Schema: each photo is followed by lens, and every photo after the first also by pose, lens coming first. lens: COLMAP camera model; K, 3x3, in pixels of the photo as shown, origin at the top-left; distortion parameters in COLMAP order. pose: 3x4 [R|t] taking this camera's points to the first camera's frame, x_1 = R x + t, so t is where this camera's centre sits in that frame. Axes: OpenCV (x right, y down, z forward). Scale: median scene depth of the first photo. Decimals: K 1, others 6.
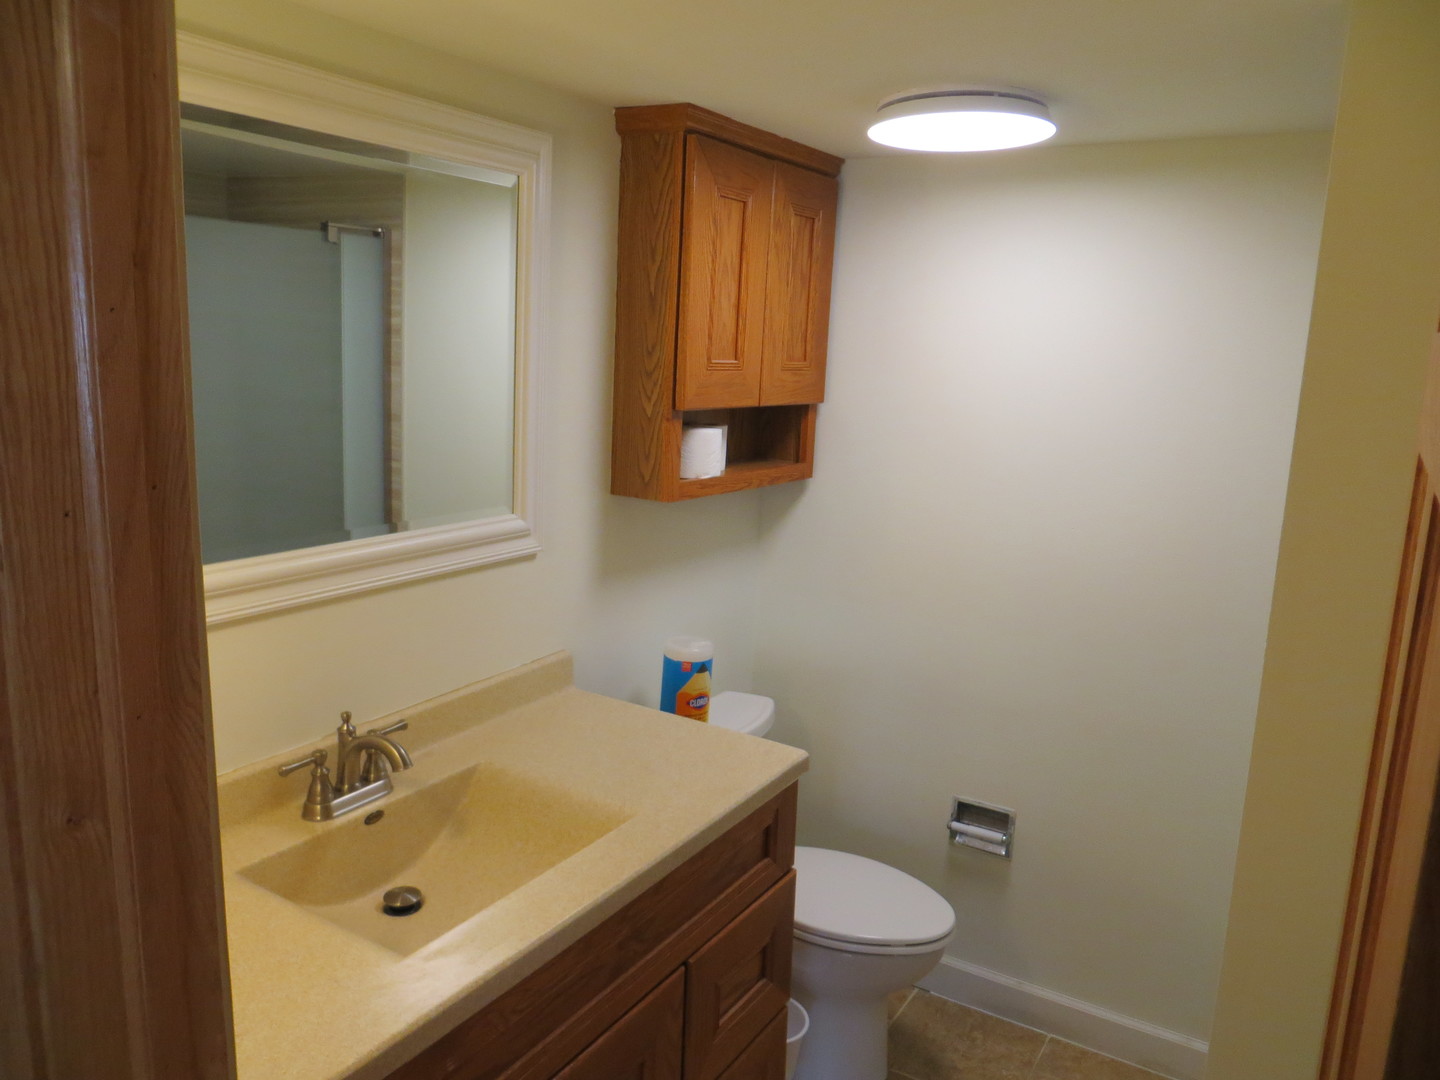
lens RADIAL K [[1071.0, 0, 723.3], [0, 1071.0, 544.0], [0, 0, 1]] dist [-0.033187, 0.005072]
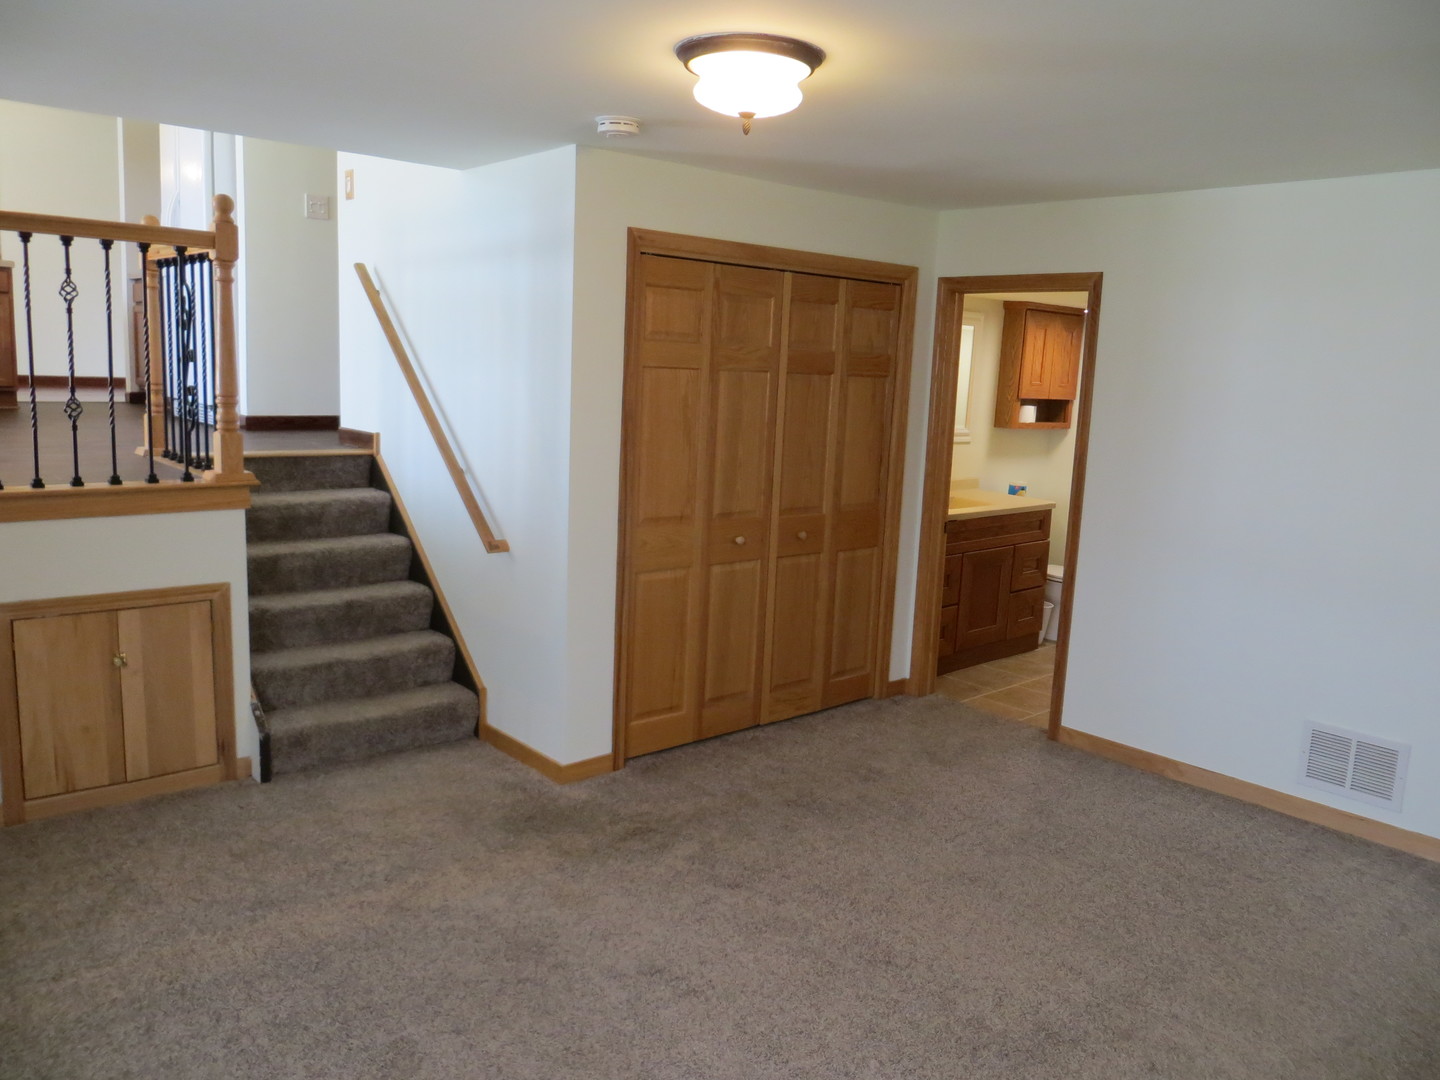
lens RADIAL K [[1071.0, 0, 723.3], [0, 1071.0, 544.0], [0, 0, 1]] dist [-0.033187, 0.005072]
pose [[0.954632, 0.052245, -0.293168, 0.062385], [-0.062042, 0.997780, -0.024215, 0.388540], [0.291252, 0.041305, 0.955754, -1.998667]]
